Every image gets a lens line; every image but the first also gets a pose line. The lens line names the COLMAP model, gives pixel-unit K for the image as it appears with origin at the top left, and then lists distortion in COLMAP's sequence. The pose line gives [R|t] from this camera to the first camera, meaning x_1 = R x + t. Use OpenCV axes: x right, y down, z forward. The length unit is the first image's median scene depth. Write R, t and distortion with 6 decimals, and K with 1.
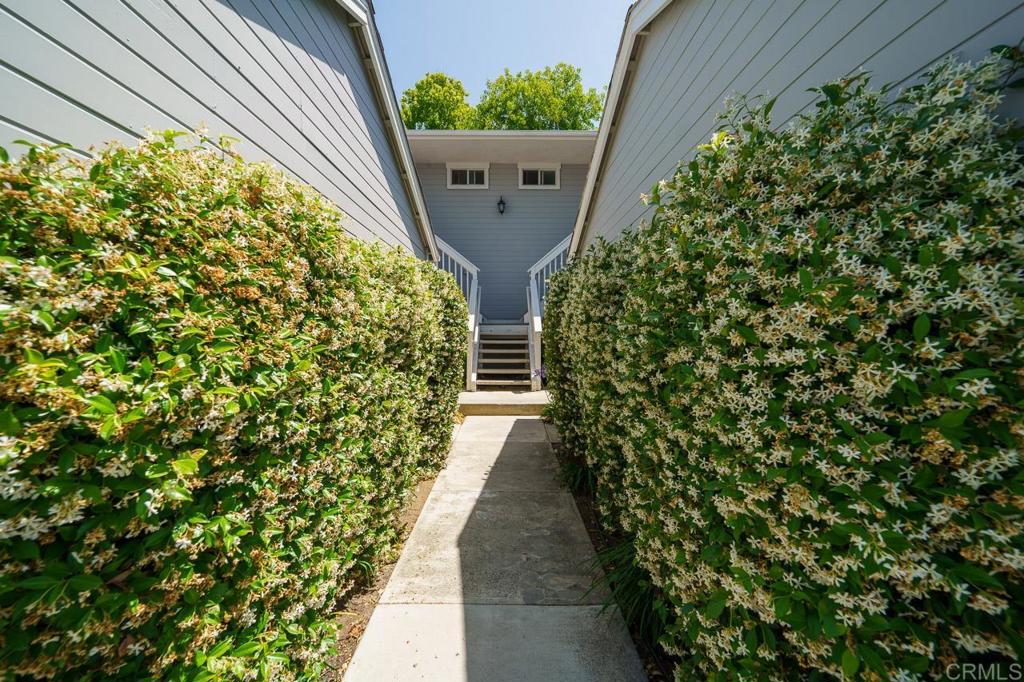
lens RADIAL K [[405.4, 0, 512.0], [0, 405.4, 341.0], [0, 0, 1]] dist [0.001966, 0.000003]
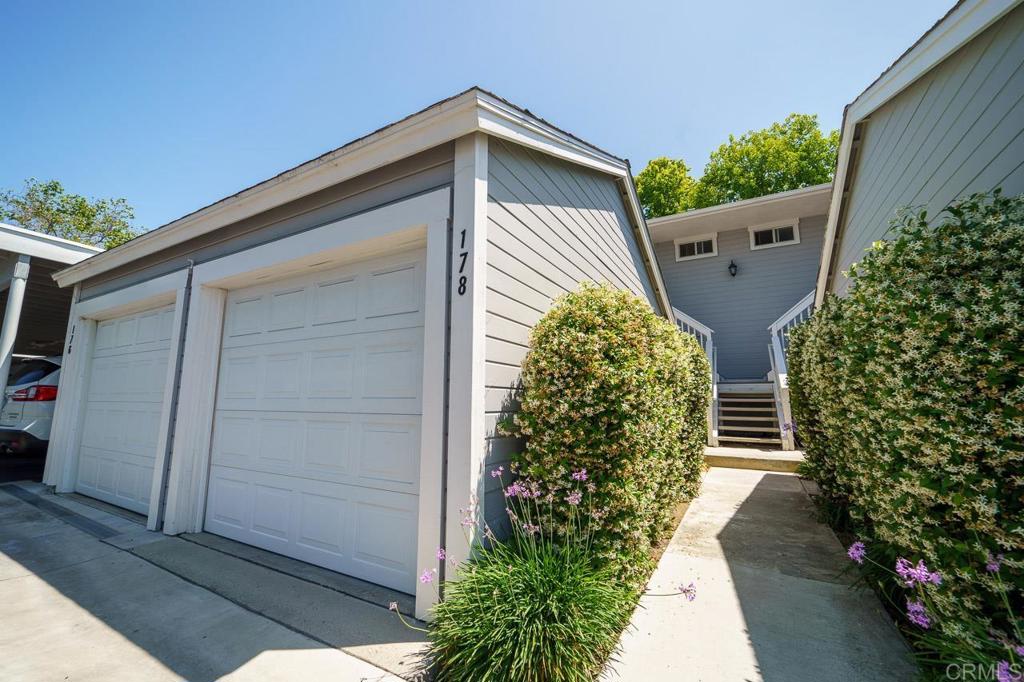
lens RADIAL K [[405.4, 0, 512.0], [0, 405.4, 341.0], [0, 0, 1]] dist [0.001966, 0.000003]
pose [[0.860380, -0.068023, -0.505093, -0.001793], [-0.017429, 0.986546, -0.162551, 0.070569], [0.509355, 0.148659, 0.847619, -0.367142]]
